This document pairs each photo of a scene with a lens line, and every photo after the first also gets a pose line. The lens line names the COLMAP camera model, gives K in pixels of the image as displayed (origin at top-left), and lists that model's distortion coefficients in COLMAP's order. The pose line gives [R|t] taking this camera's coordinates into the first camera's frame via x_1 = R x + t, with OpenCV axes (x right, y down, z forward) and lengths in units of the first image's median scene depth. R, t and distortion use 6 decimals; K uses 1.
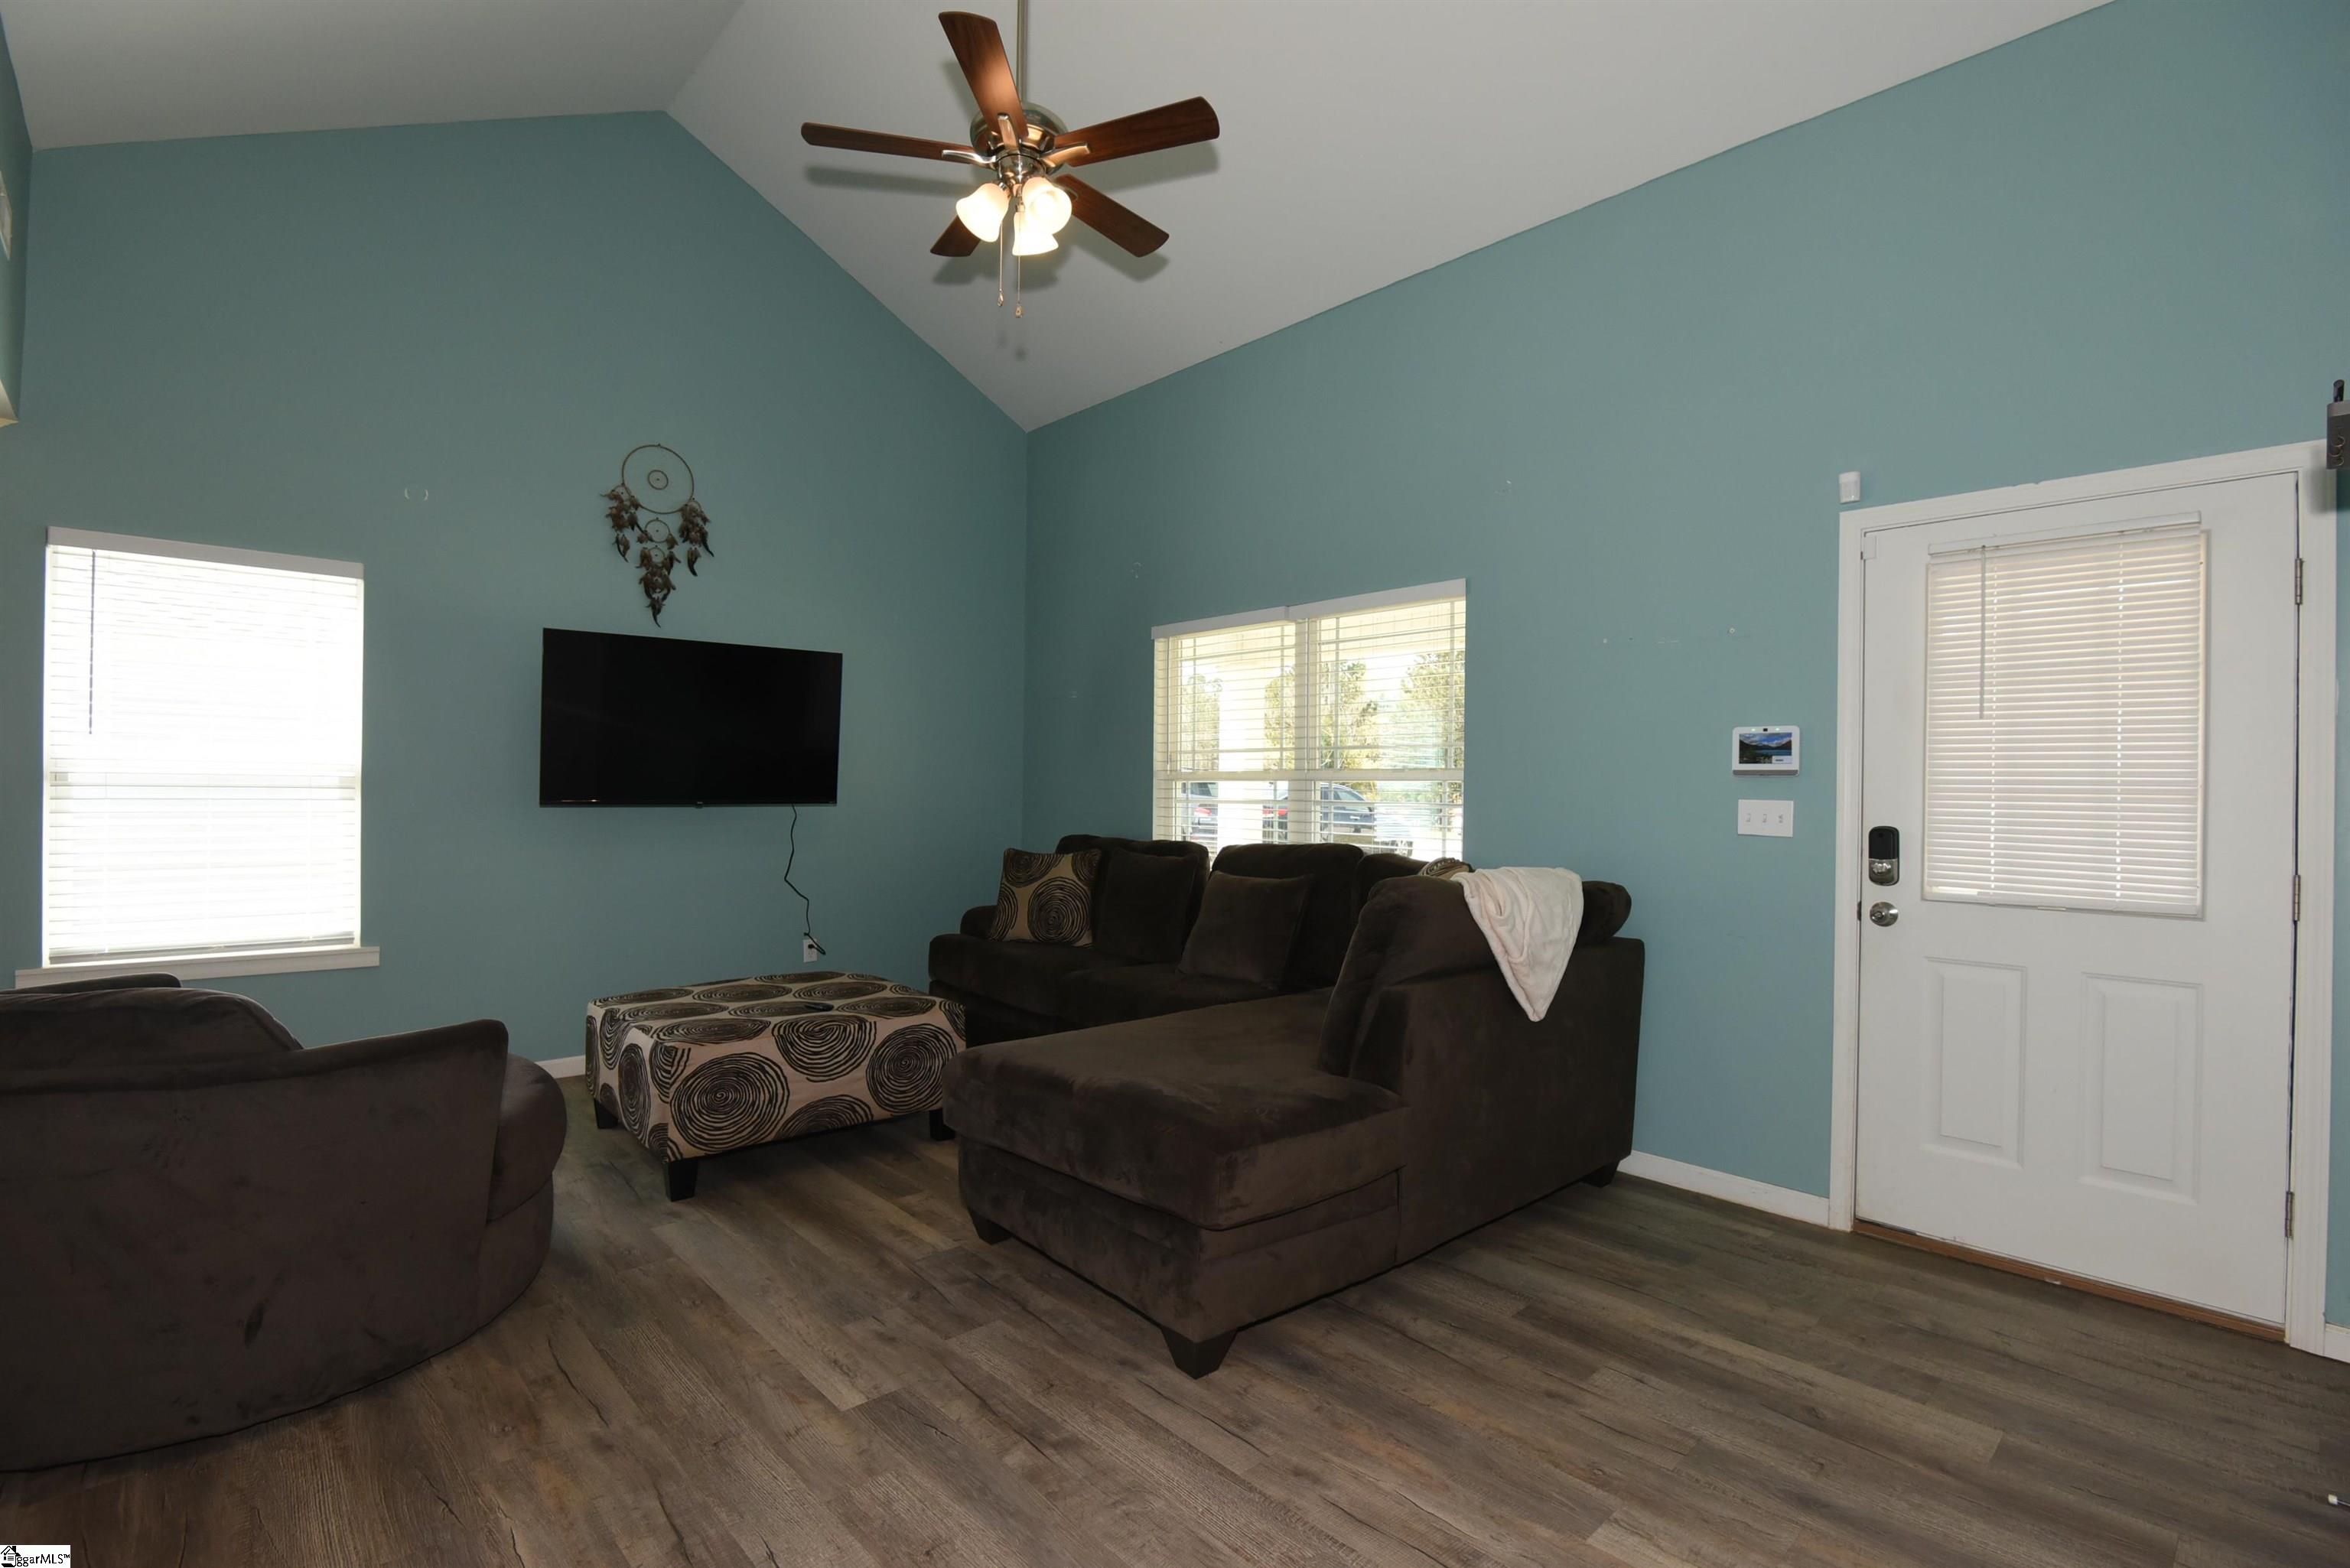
lens RADIAL K [[1089.3, 0, 1182.6], [0, 1089.3, 791.7], [0, 0, 1]] dist [-0.001692, -0.011823]
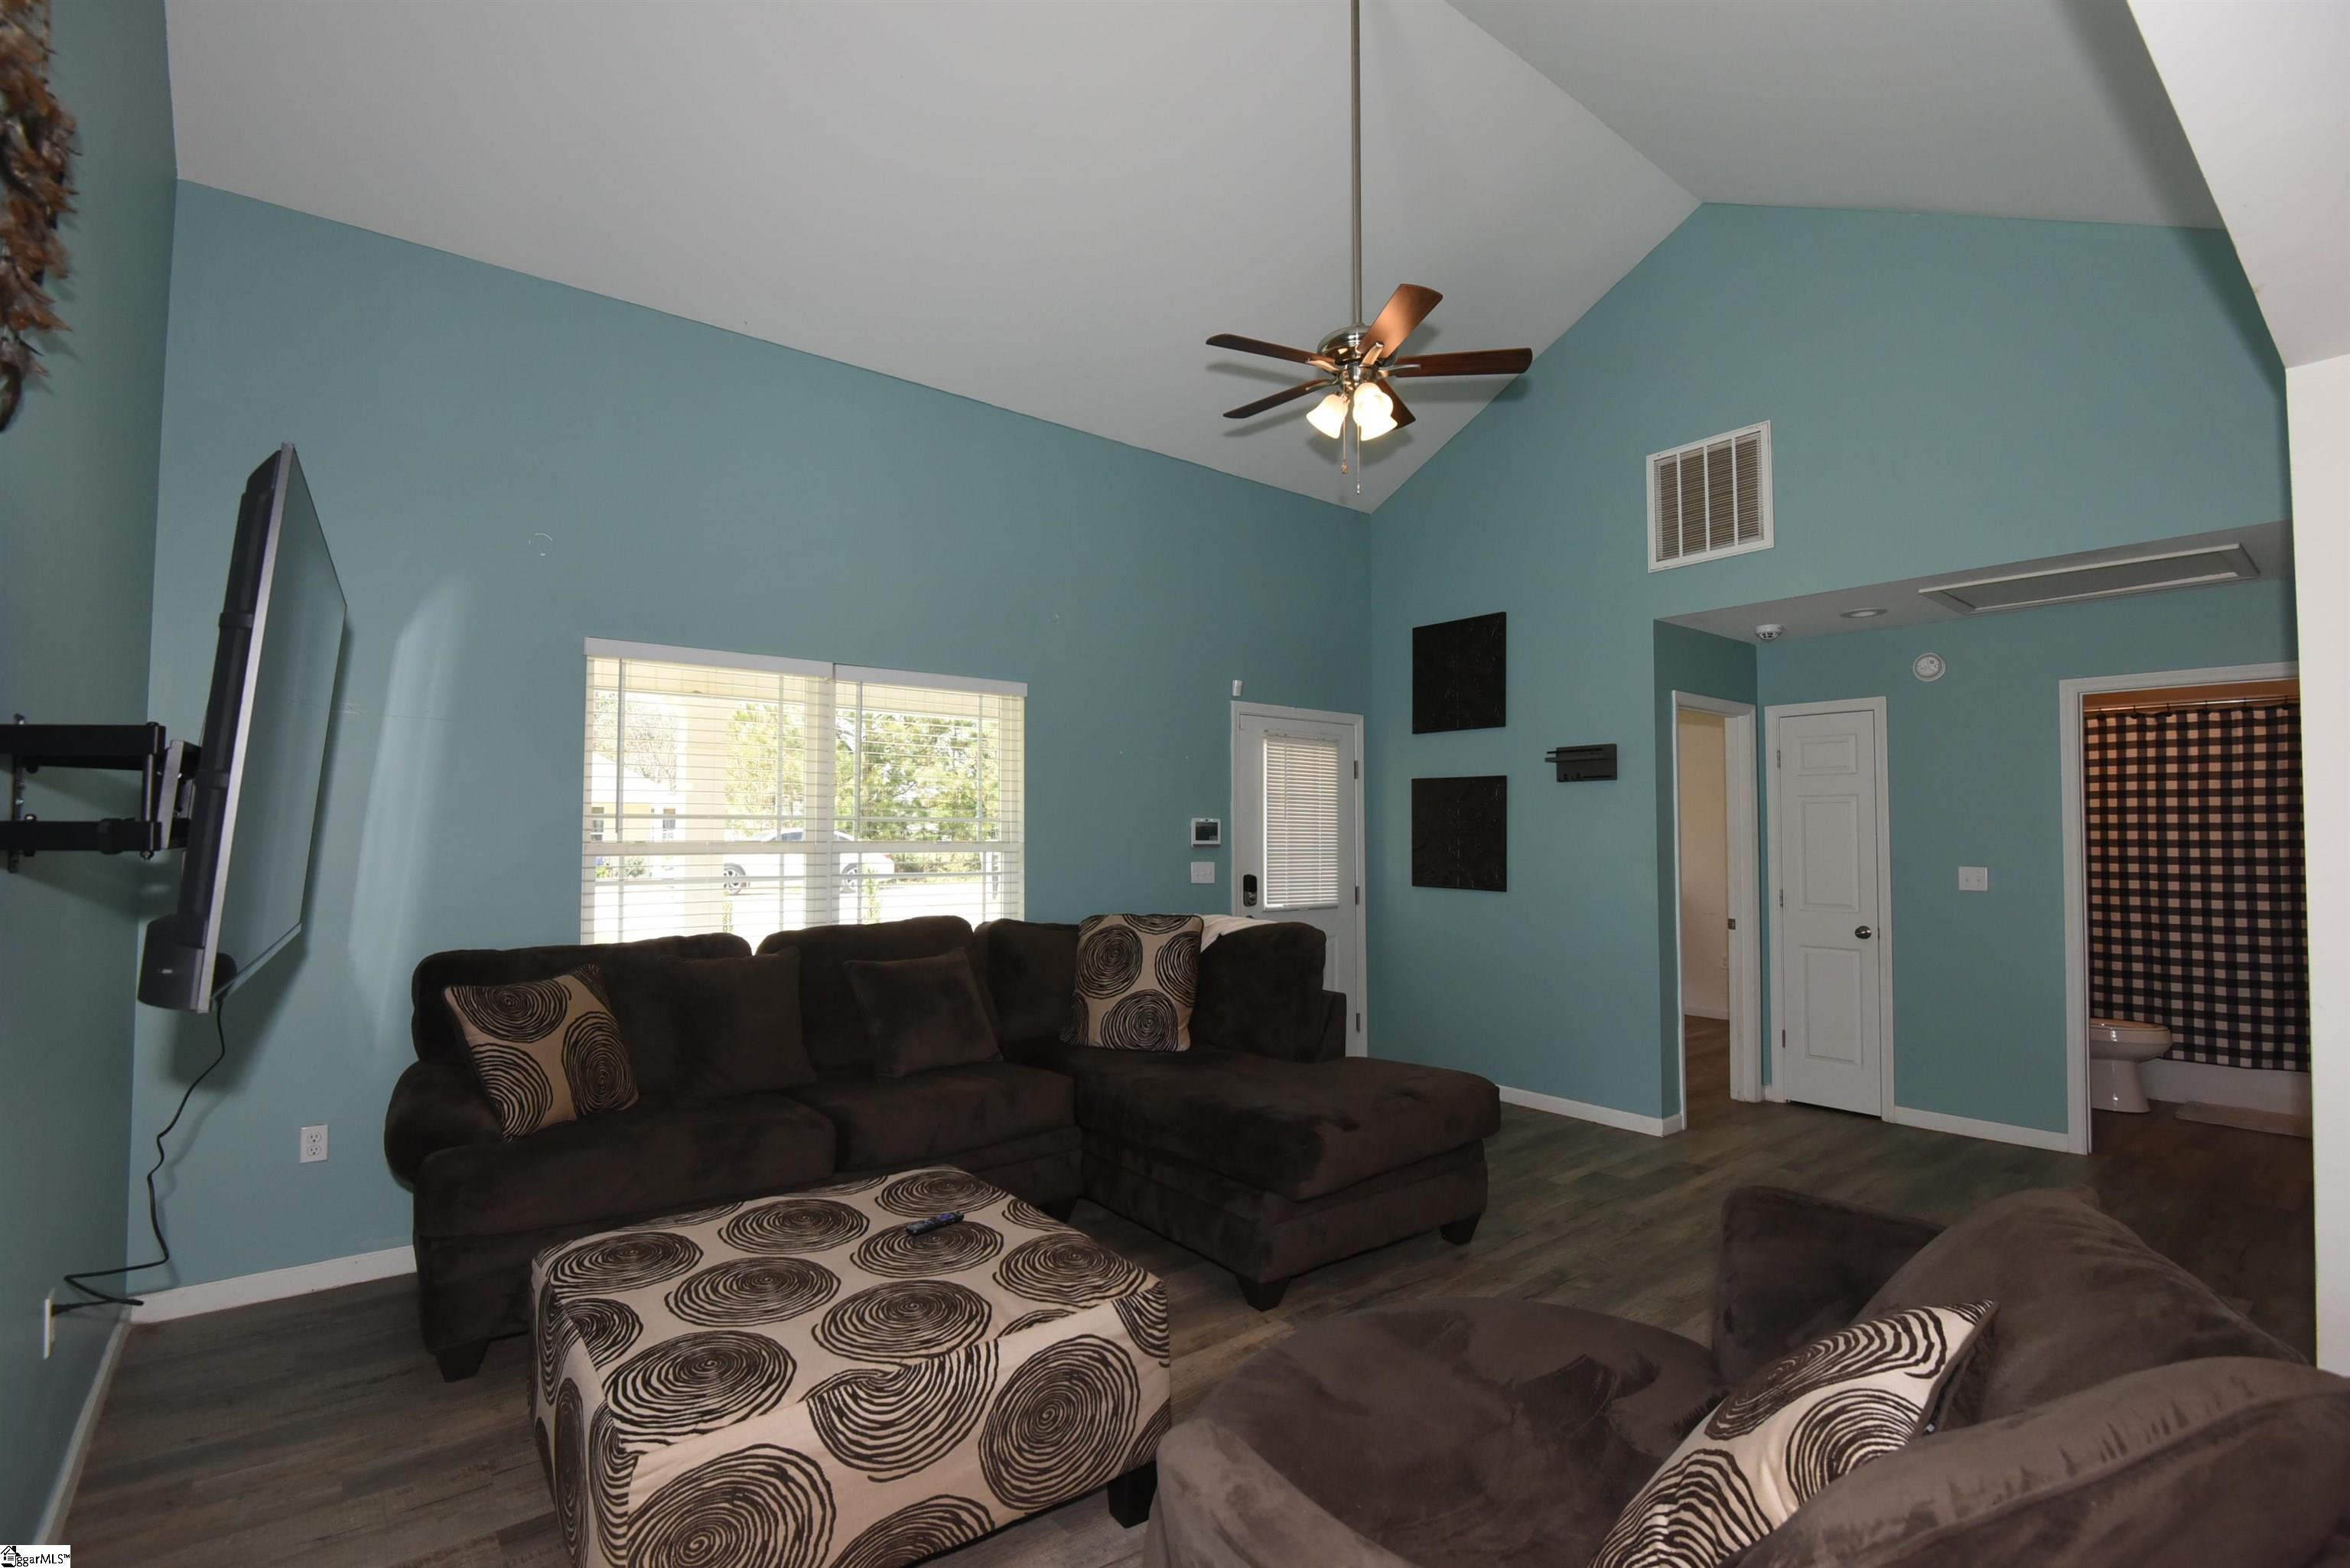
lens RADIAL K [[1089.3, 0, 1182.6], [0, 1089.3, 791.7], [0, 0, 1]] dist [-0.001692, -0.011823]
pose [[0.052588, 0.035995, 0.997967, -1.195552], [0.006308, 0.999318, -0.036376, -0.041379], [-0.998596, 0.008208, 0.052325, 0.987493]]
